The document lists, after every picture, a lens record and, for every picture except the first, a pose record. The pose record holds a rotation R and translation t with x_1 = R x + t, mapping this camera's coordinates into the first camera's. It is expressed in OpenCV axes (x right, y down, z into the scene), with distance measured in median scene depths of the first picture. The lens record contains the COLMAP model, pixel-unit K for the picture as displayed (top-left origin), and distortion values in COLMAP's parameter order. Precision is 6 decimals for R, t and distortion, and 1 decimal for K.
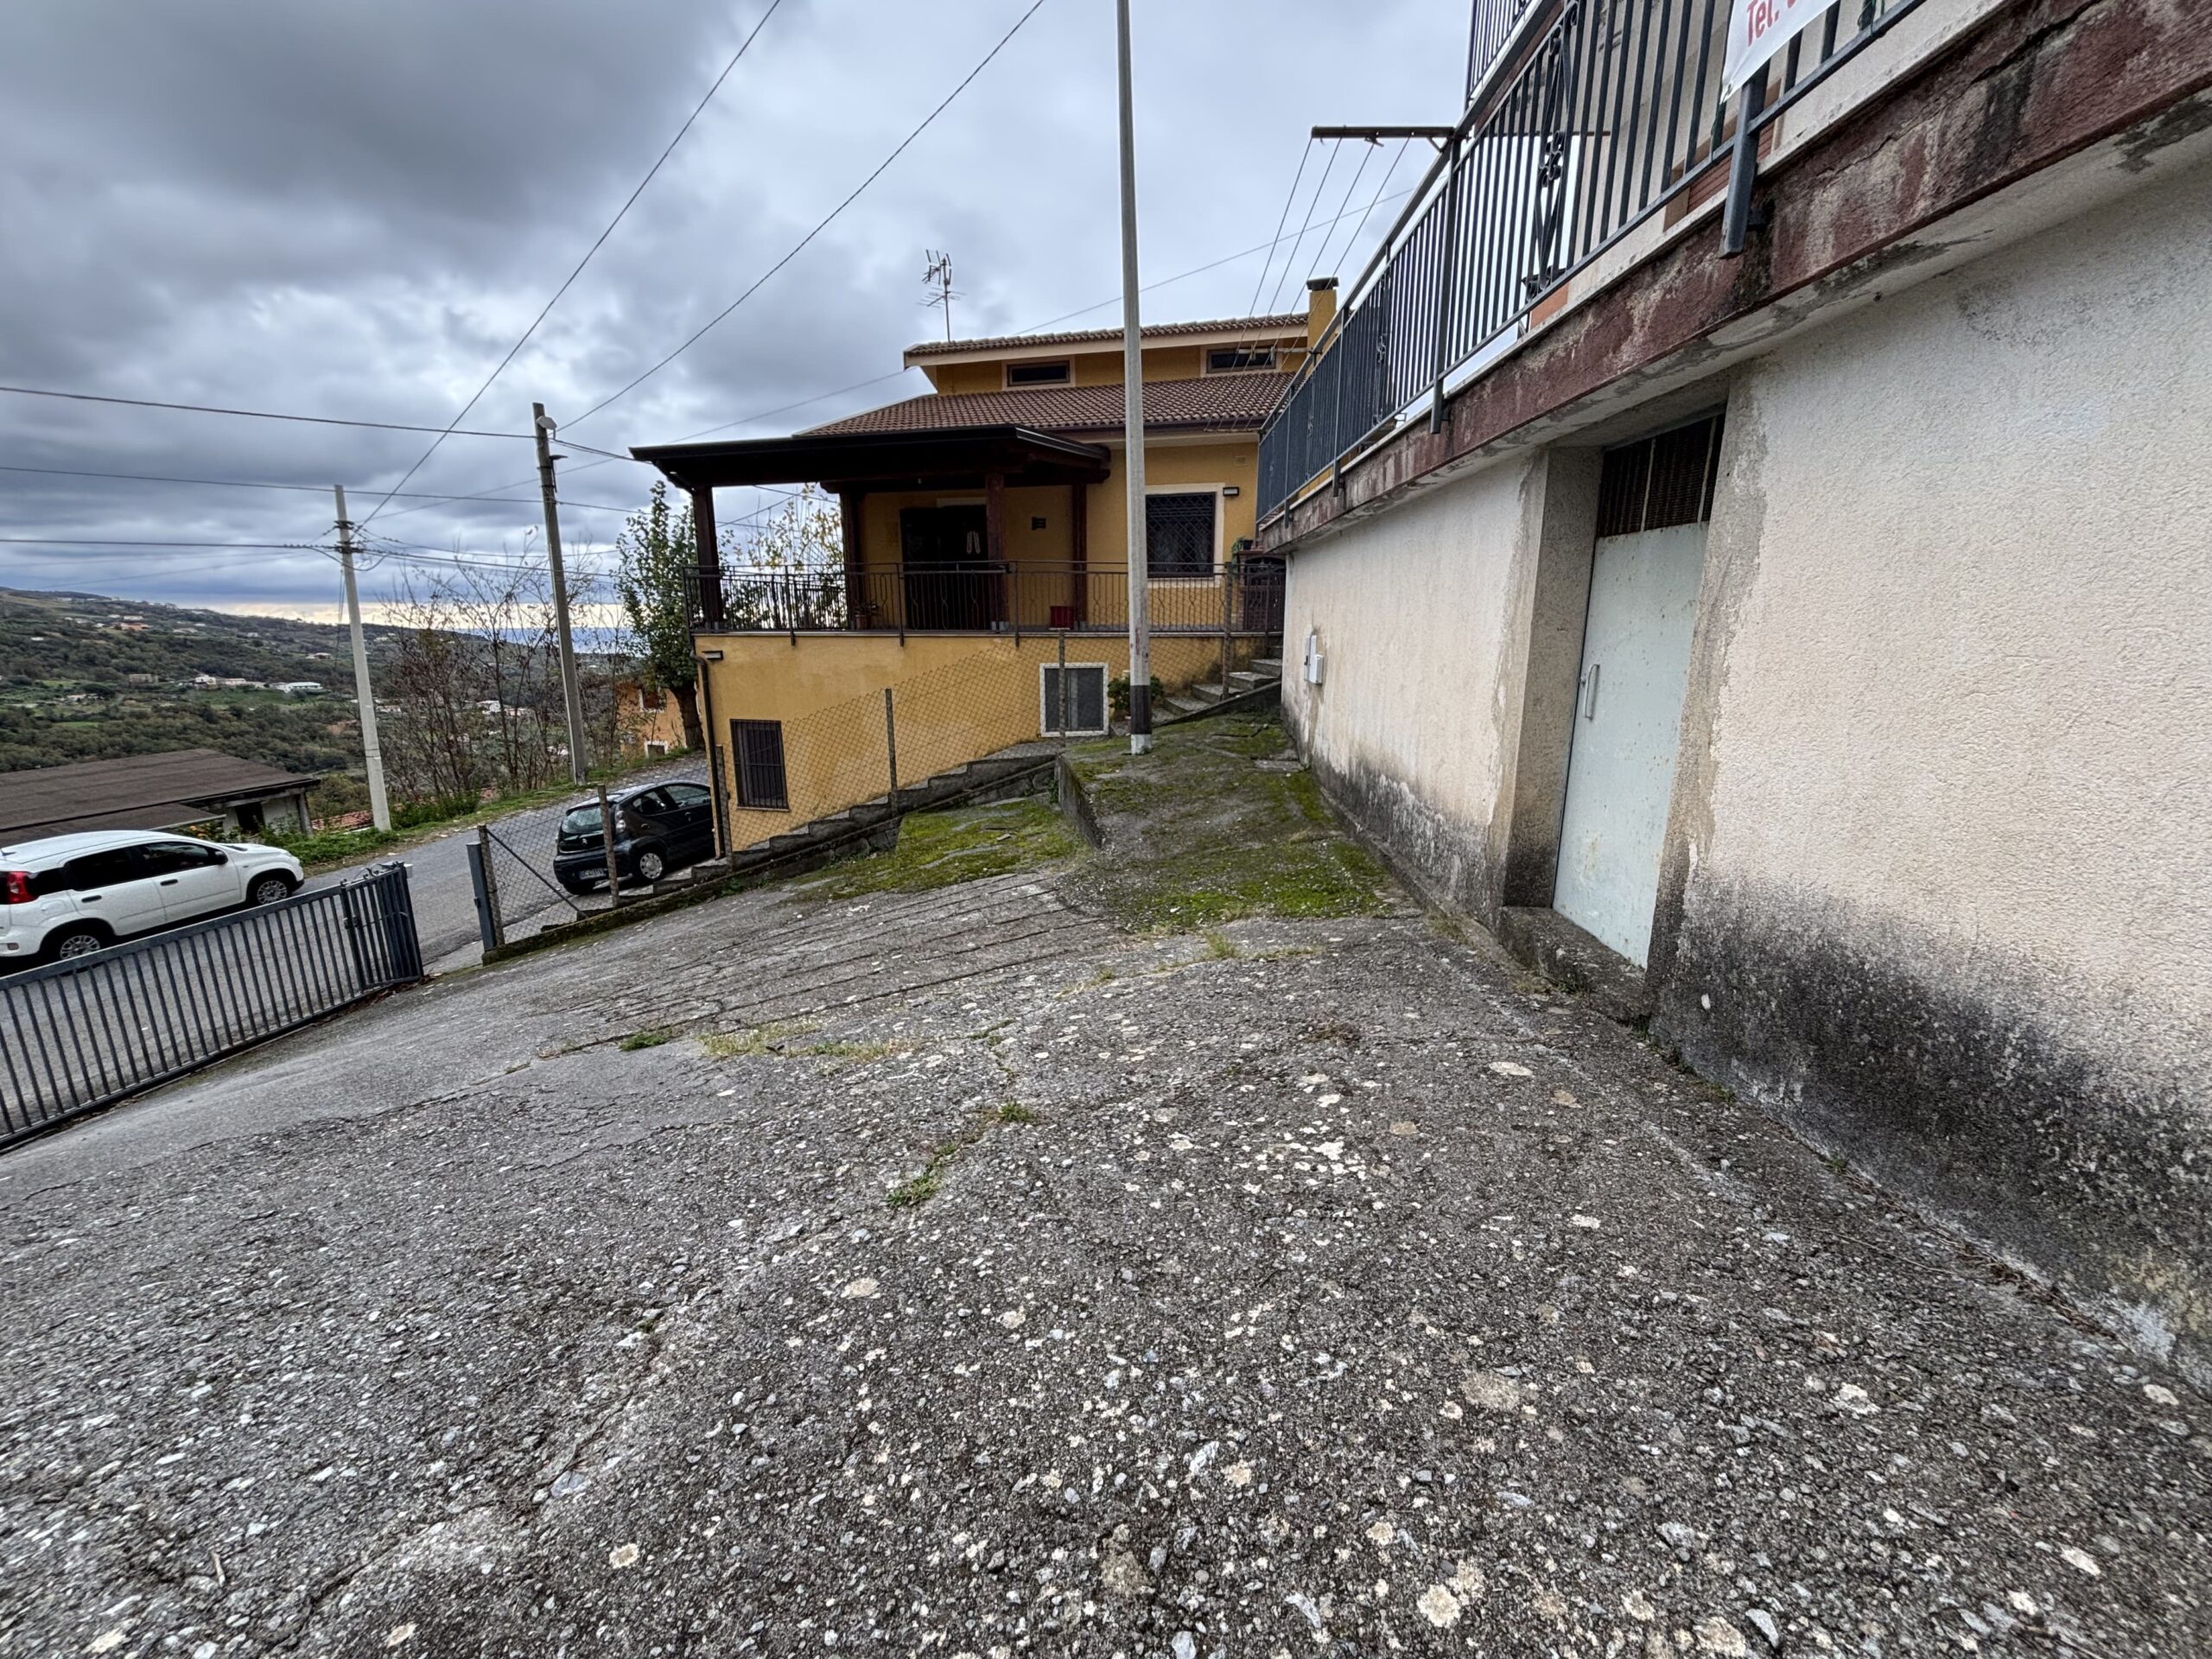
lens RADIAL K [[880.7, 0, 1117.1], [0, 880.7, 836.4], [0, 0, 1]] dist [-0.007767, 0.000483]
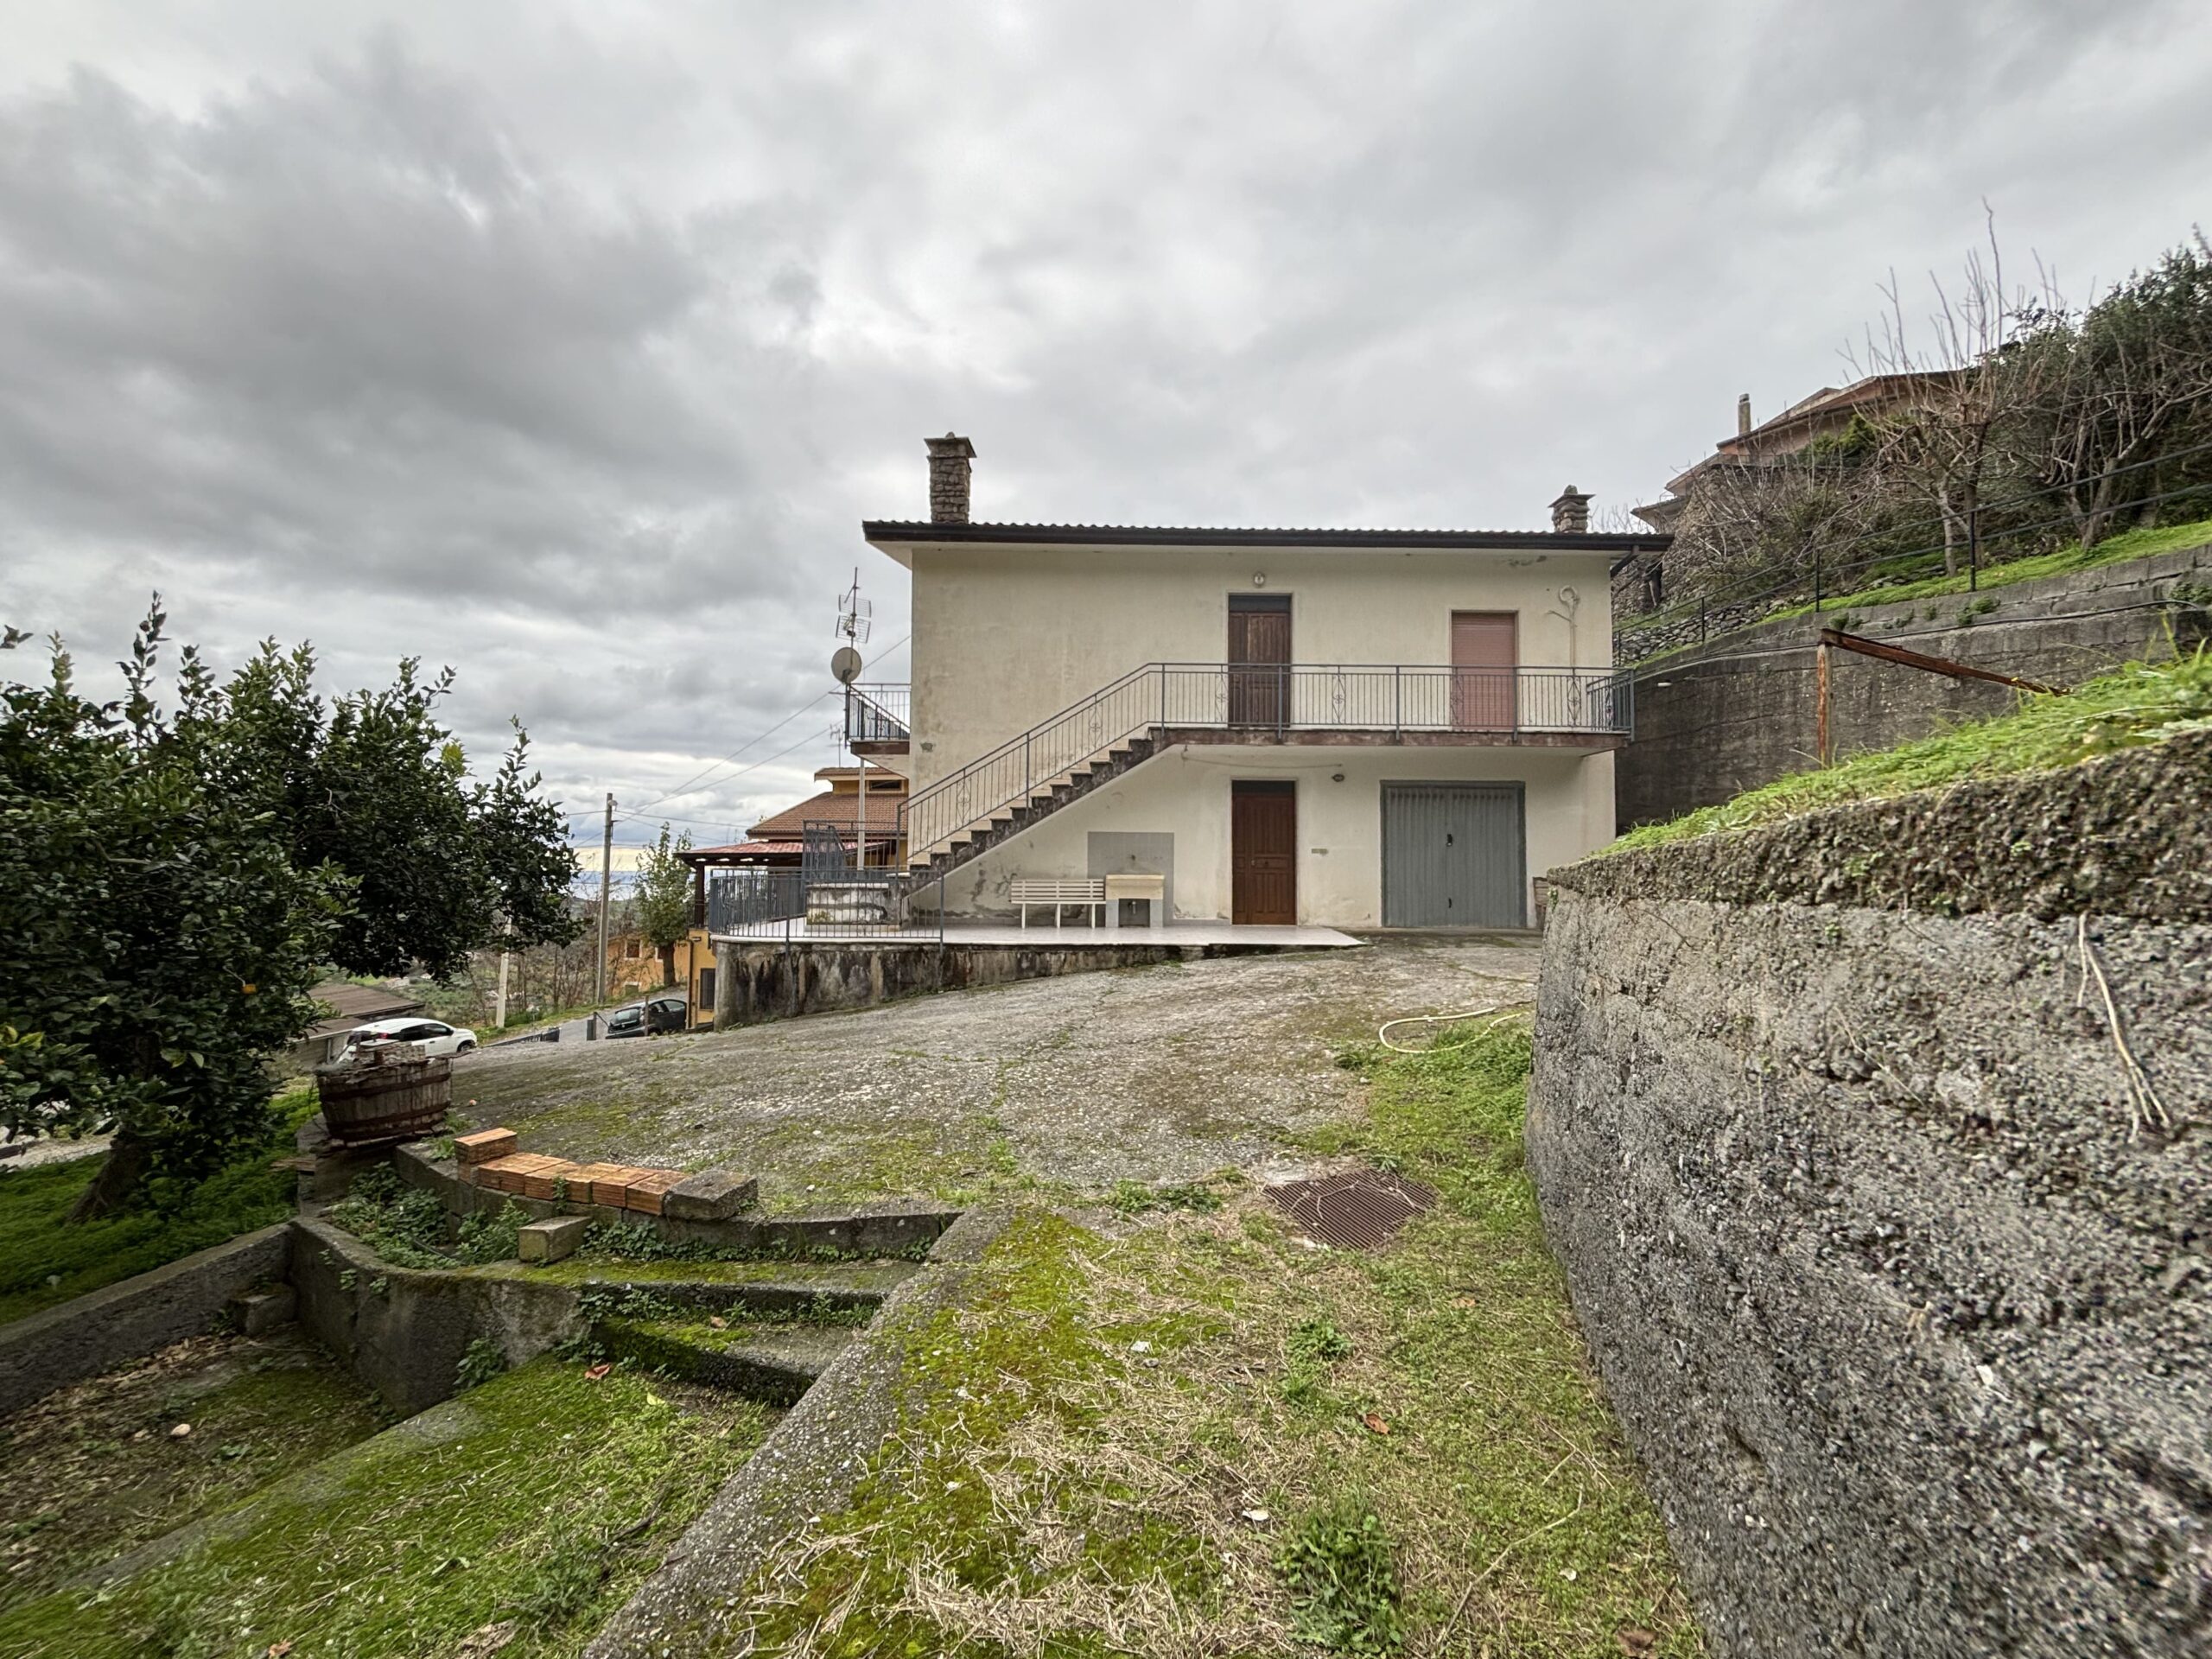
lens RADIAL K [[882.9, 0, 1117.3], [0, 882.9, 834.4], [0, 0, 1]] dist [0.000025, -0.000159]
pose [[0.998918, 0.013629, 0.044471, 0.280736], [-0.000940, 0.961828, -0.273653, 0.079607], [-0.046503, 0.273315, 0.960800, -0.710875]]
